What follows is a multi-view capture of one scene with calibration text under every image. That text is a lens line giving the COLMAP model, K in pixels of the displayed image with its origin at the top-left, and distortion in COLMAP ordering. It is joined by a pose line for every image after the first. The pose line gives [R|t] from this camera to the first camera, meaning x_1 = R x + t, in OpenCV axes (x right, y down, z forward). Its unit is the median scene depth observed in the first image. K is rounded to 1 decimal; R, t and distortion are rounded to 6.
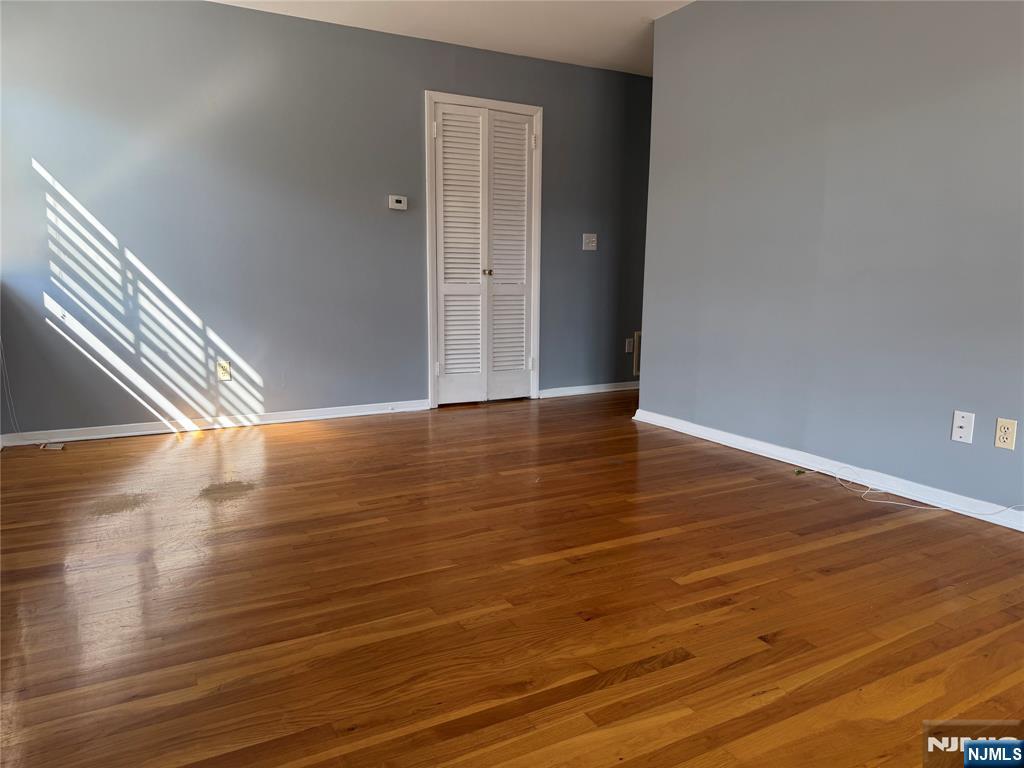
lens RADIAL K [[713.4, 0, 522.8], [0, 713.4, 381.8], [0, 0, 1]] dist [0.126067, -0.133999]
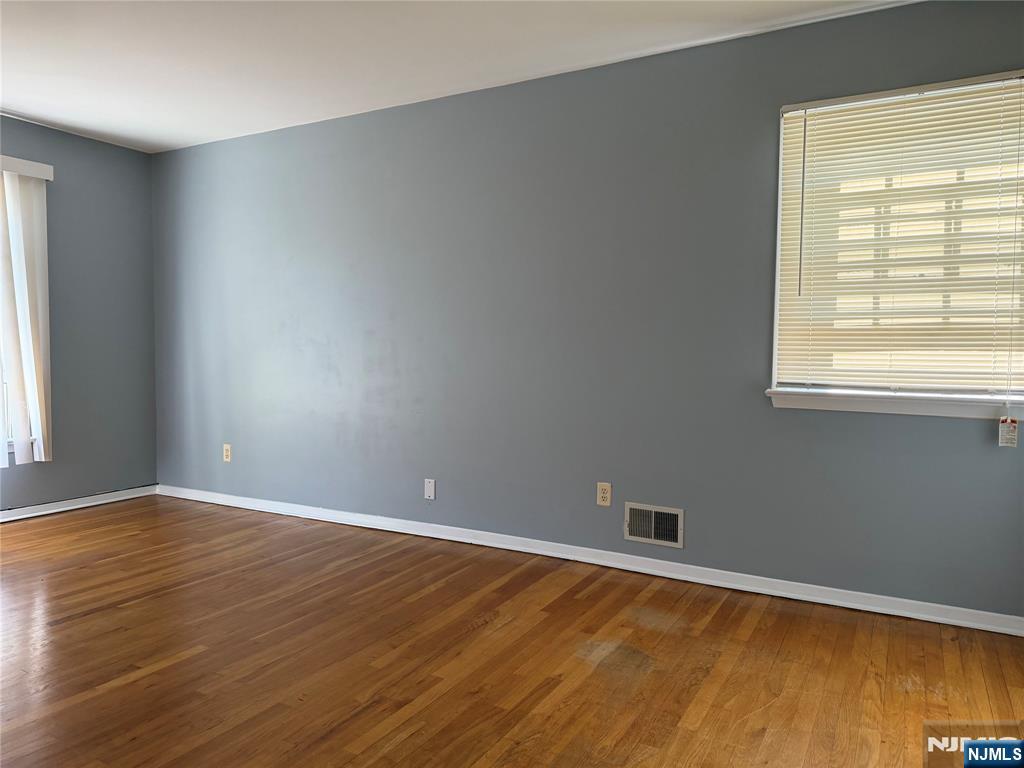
lens RADIAL K [[721.5, 0, 512.0], [0, 721.5, 384.0], [0, 0, 1]] dist [0.063800, -0.097961]
pose [[-0.854542, 0.005812, -0.519350, 0.083501], [-0.096789, 0.980639, 0.170231, -0.210233], [0.510284, 0.195737, -0.837435, 1.200740]]
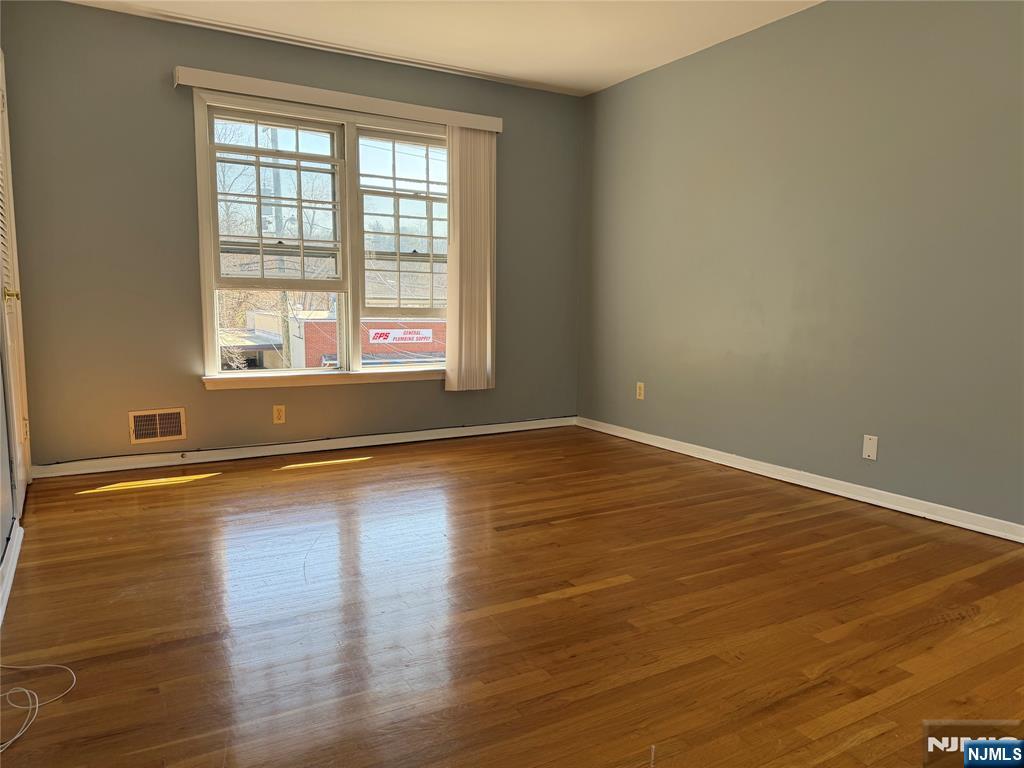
lens RADIAL K [[721.5, 0, 512.0], [0, 721.5, 384.0], [0, 0, 1]] dist [0.063800, -0.097961]
pose [[-0.999501, -0.022147, -0.022544, 0.104192], [-0.027377, 0.963149, 0.267573, -0.175729], [0.015787, 0.268056, -0.963274, 1.131791]]
